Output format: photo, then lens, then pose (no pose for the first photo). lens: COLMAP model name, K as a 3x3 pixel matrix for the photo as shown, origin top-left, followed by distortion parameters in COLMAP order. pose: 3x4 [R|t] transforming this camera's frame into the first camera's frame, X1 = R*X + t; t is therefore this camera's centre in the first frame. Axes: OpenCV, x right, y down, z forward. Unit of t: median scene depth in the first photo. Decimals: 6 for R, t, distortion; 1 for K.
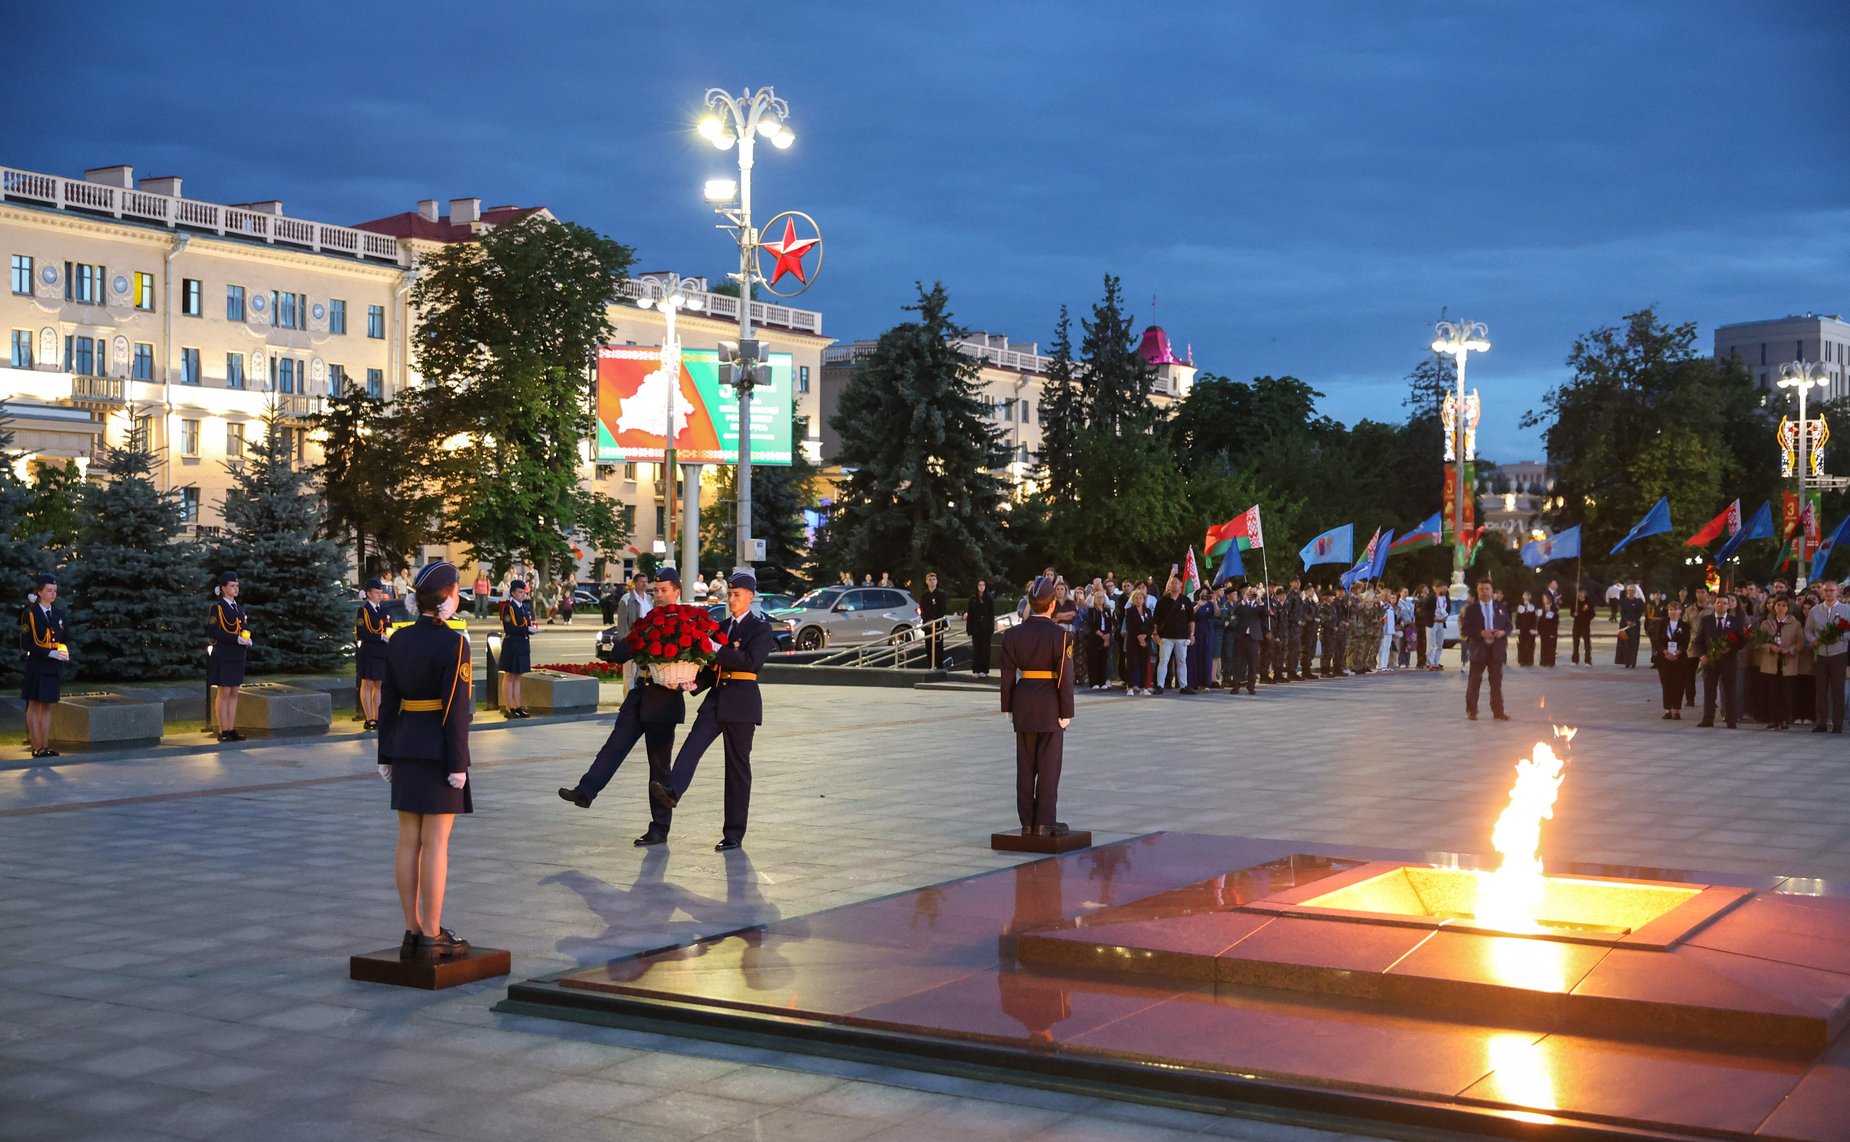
lens RADIAL K [[2600.2, 0, 796.7], [0, 2600.2, 571.8], [0, 0, 1]] dist [-0.028504, 0.039492]
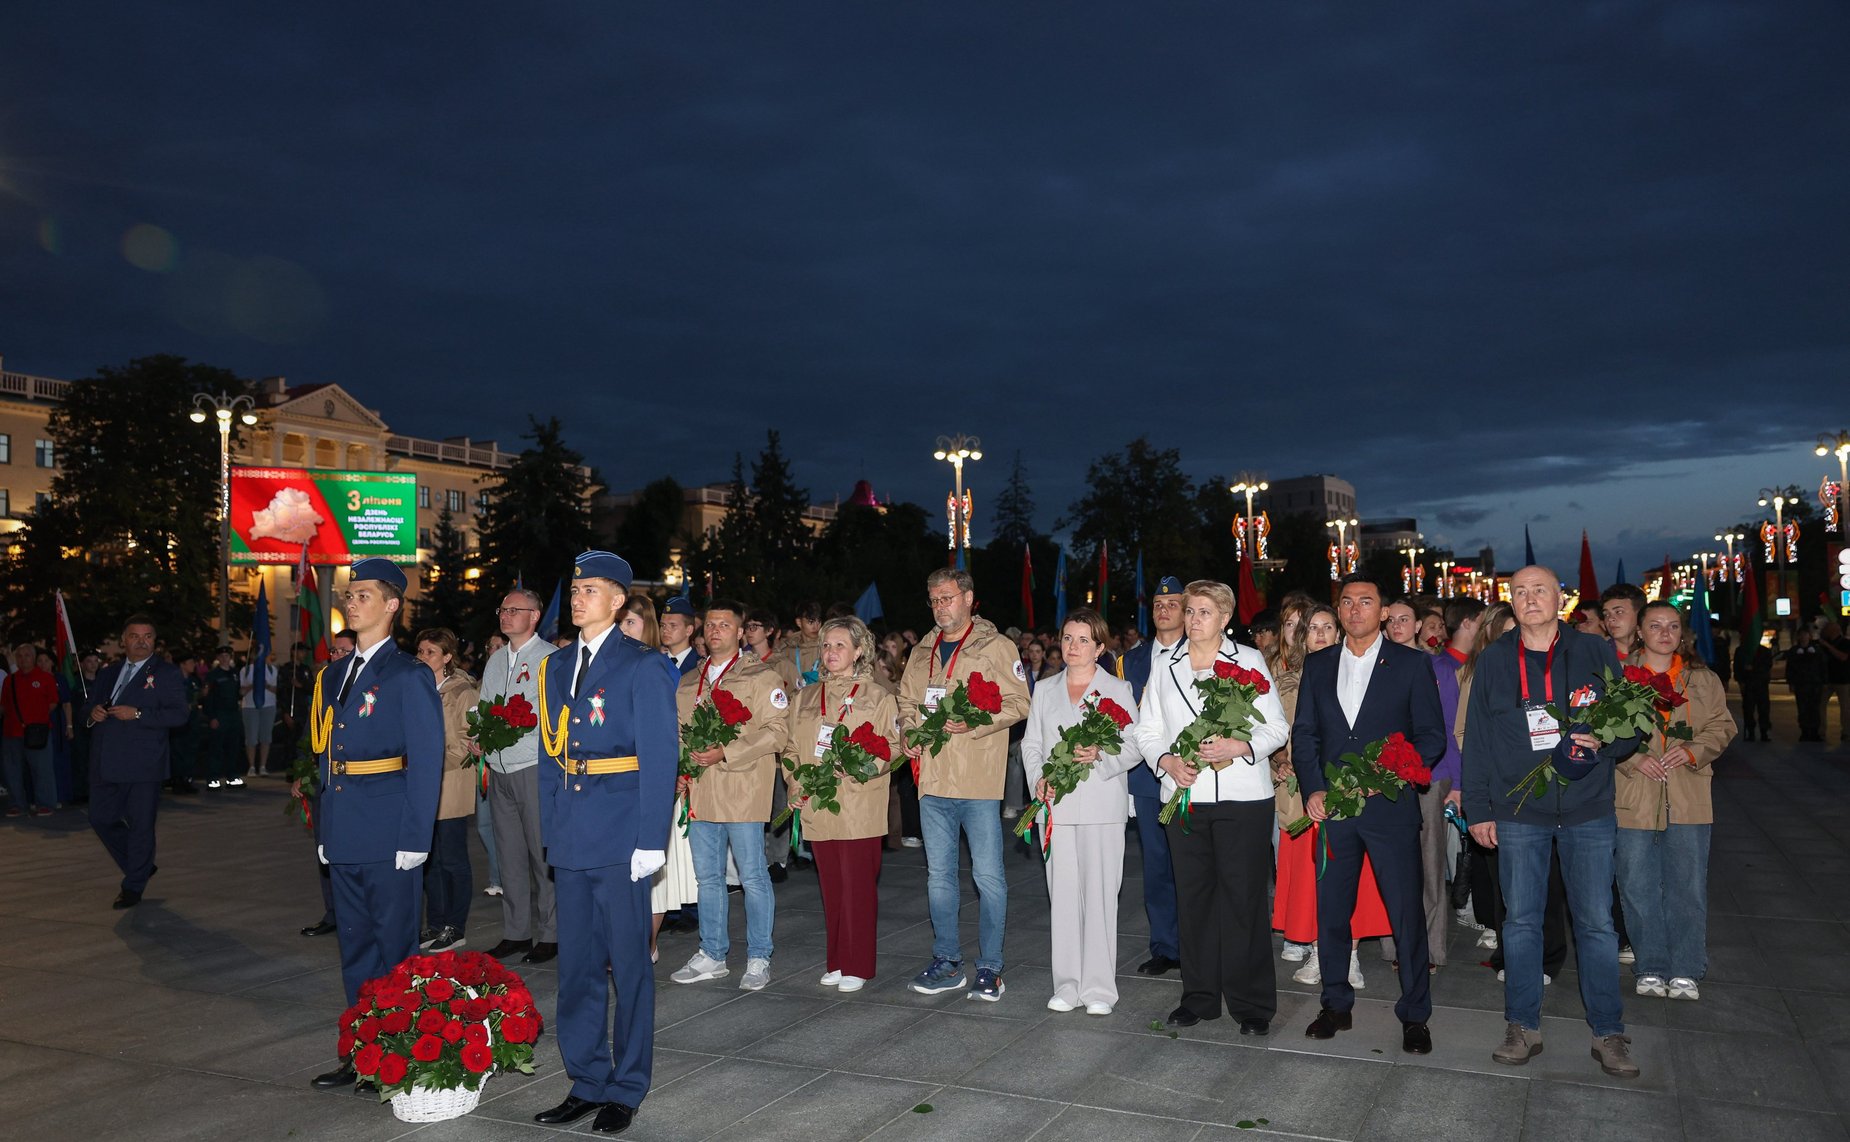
lens RADIAL K [[1459.9, 0, 925.0], [0, 1459.9, 571.0], [0, 0, 1]] dist [-0.001814, 0.040537]
pose [[0.996573, -0.020973, 0.080011, 0.157720], [0.025485, 0.998118, -0.055785, 0.004739], [-0.078690, 0.057633, 0.995232, 0.272167]]
